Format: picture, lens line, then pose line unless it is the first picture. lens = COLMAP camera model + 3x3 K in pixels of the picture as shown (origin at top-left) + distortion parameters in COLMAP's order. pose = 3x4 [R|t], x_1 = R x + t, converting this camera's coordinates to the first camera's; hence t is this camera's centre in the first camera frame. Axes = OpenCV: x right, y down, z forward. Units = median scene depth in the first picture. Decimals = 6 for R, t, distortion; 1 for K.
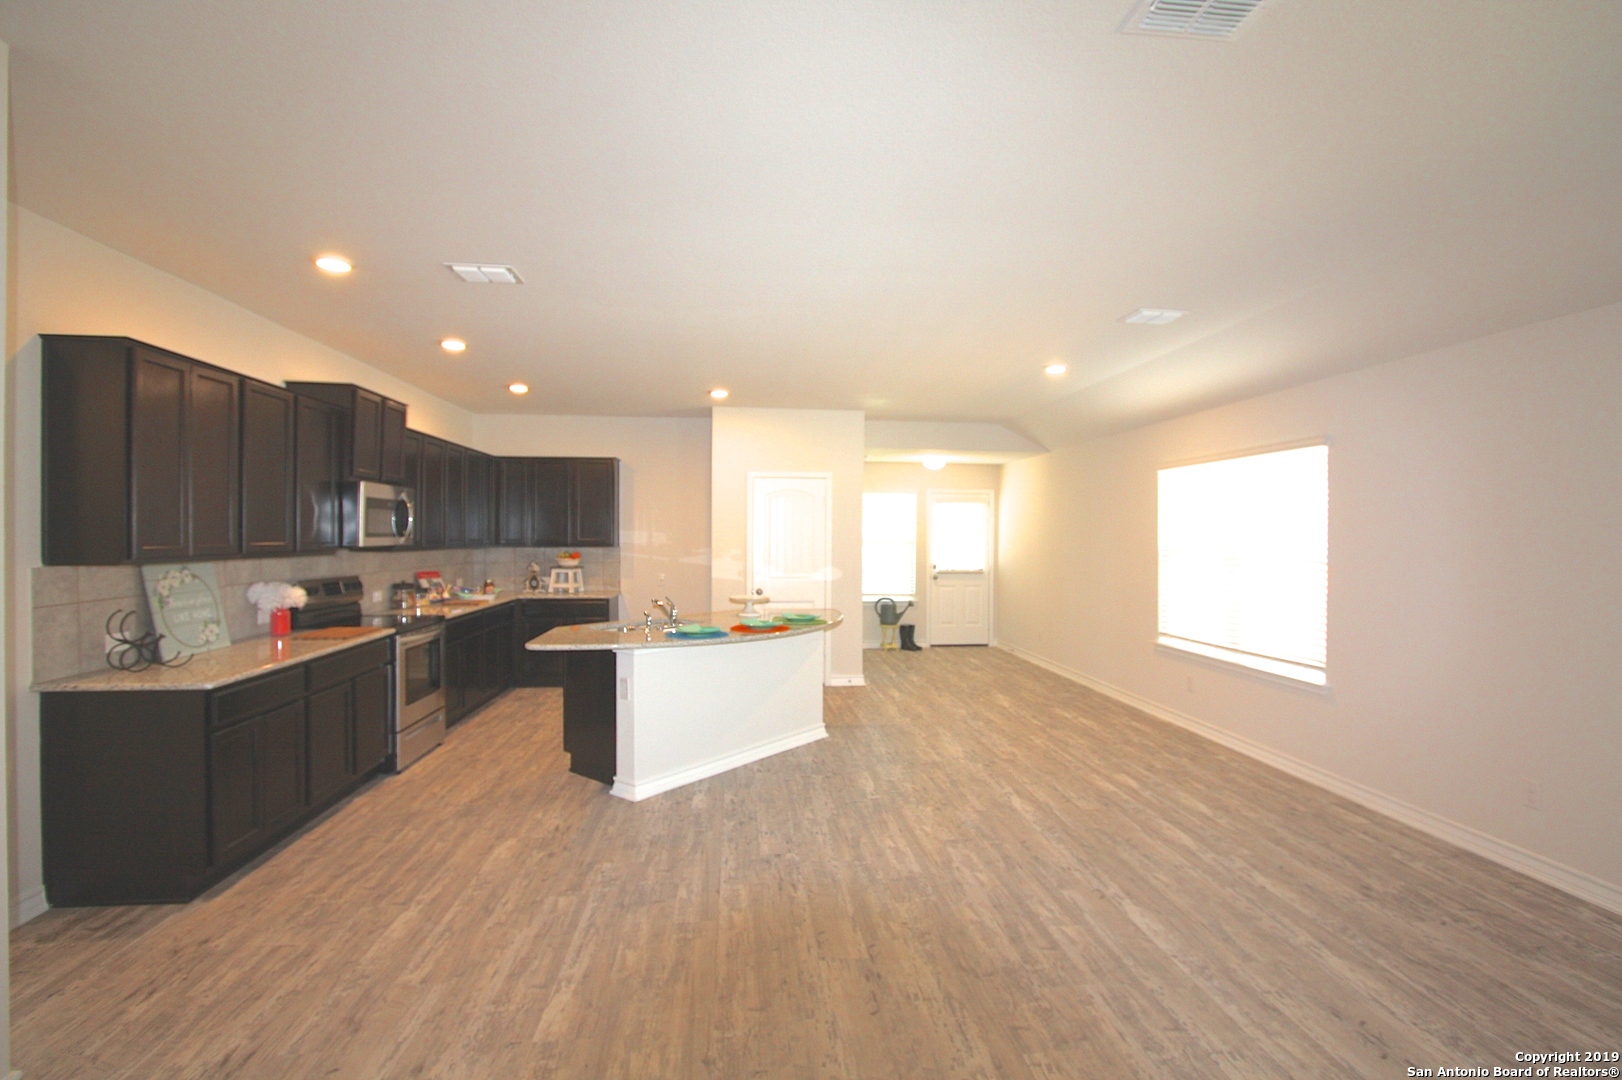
lens RADIAL K [[750.2, 0, 819.4], [0, 750.2, 537.0], [0, 0, 1]] dist [-0.022755, 0.005168]
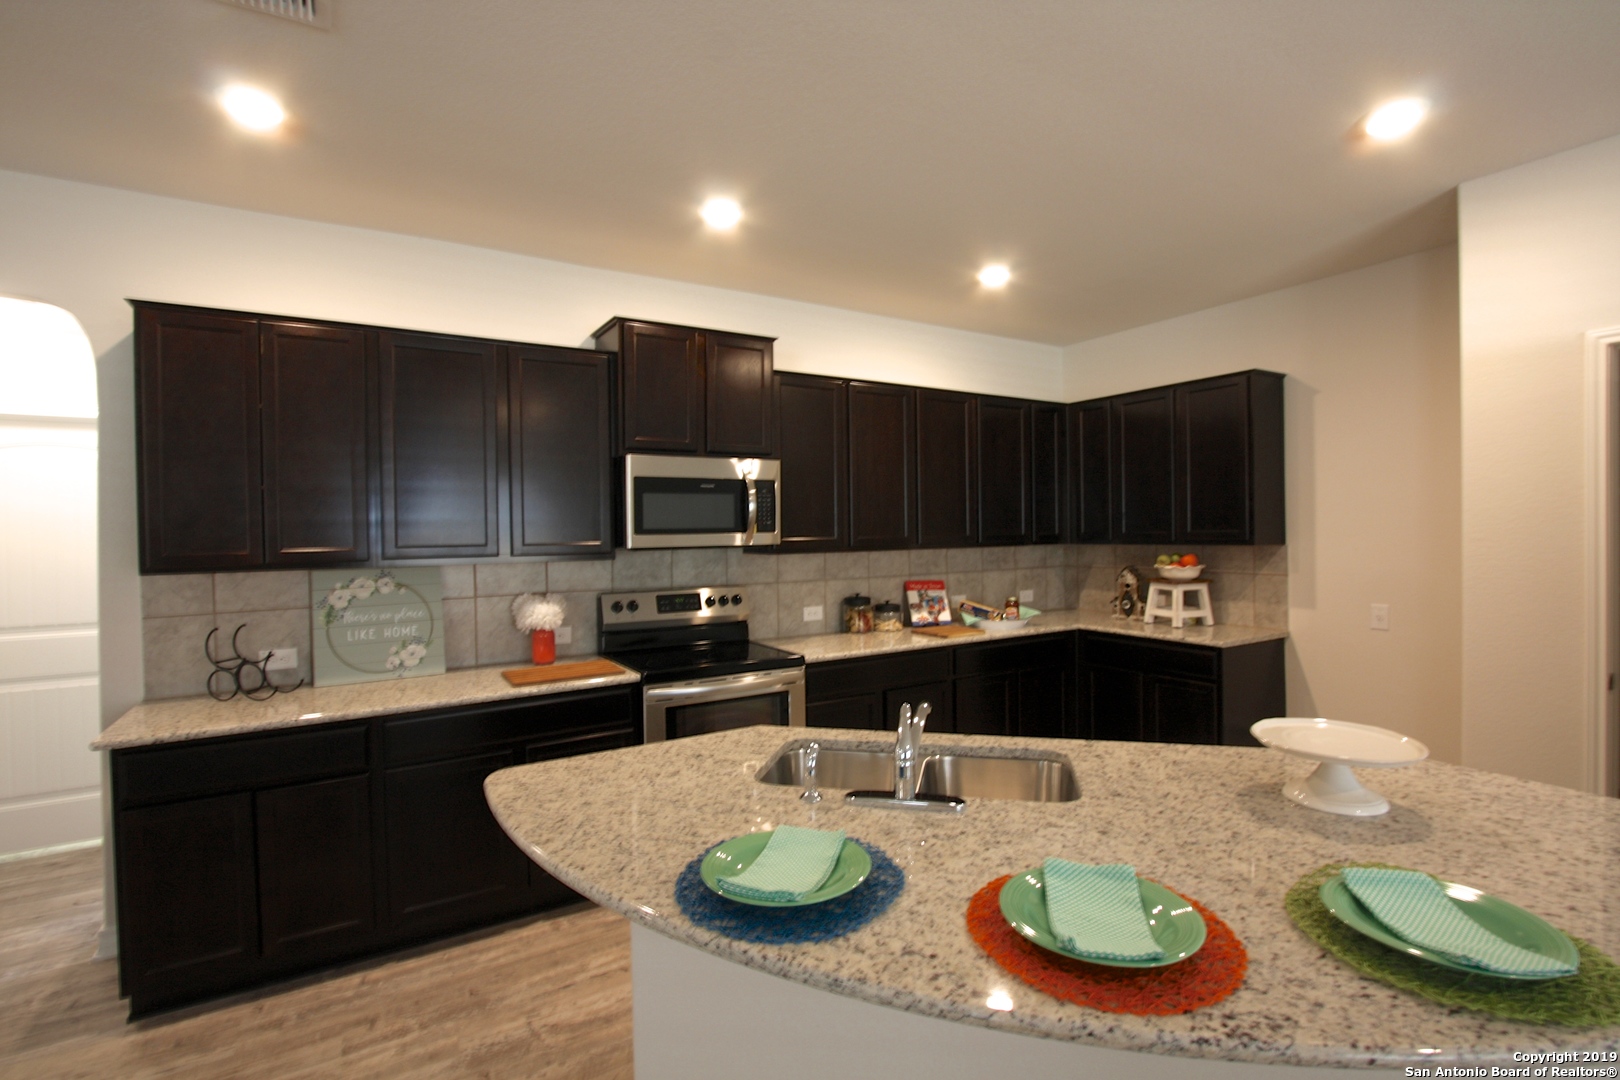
lens RADIAL K [[749.3, 0, 821.7], [0, 749.3, 538.4], [0, 0, 1]] dist [-0.022755, 0.005168]
pose [[0.435579, 0.000464, -0.900150, 0.096504], [0.013736, 0.999880, 0.007162, 0.001061], [0.900046, -0.015485, 0.435521, 0.932176]]
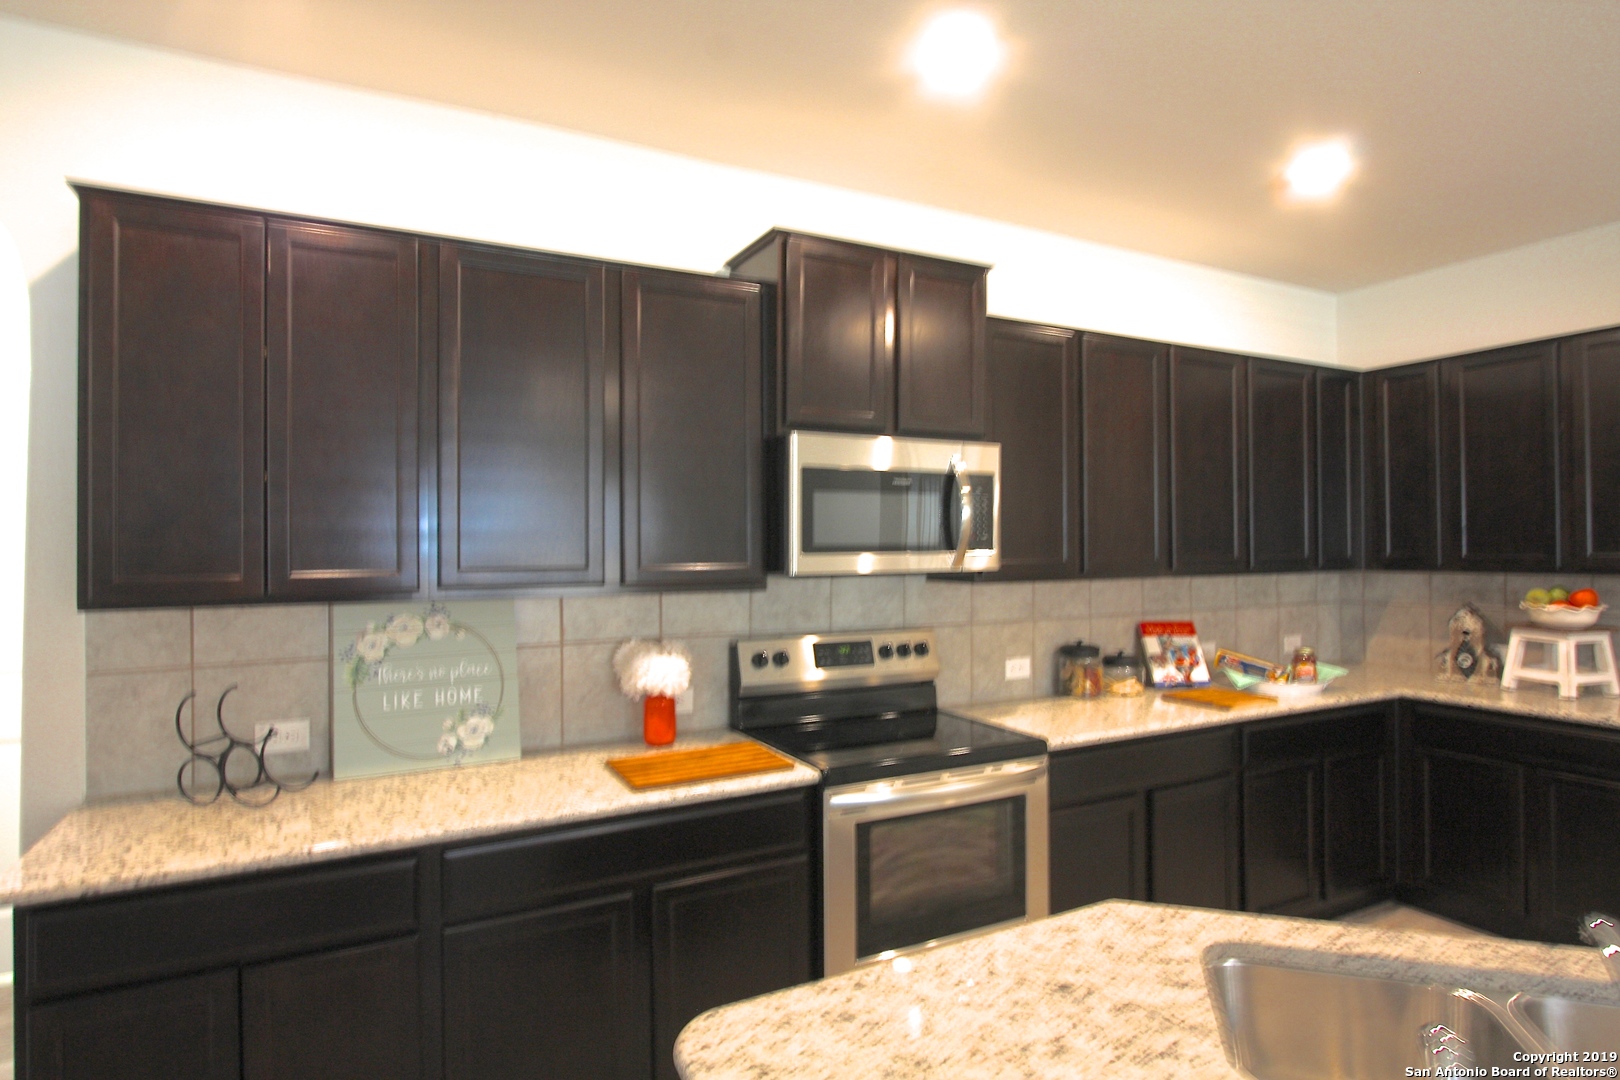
lens RADIAL K [[871.8, 0, 821.4], [0, 871.8, 537.2], [0, 0, 1]] dist [-0.019602, 0.006869]
pose [[0.366310, -0.016904, -0.930339, -0.119140], [0.005813, 0.999857, -0.015878, -0.001721], [0.930475, 0.000408, 0.366356, 0.890196]]
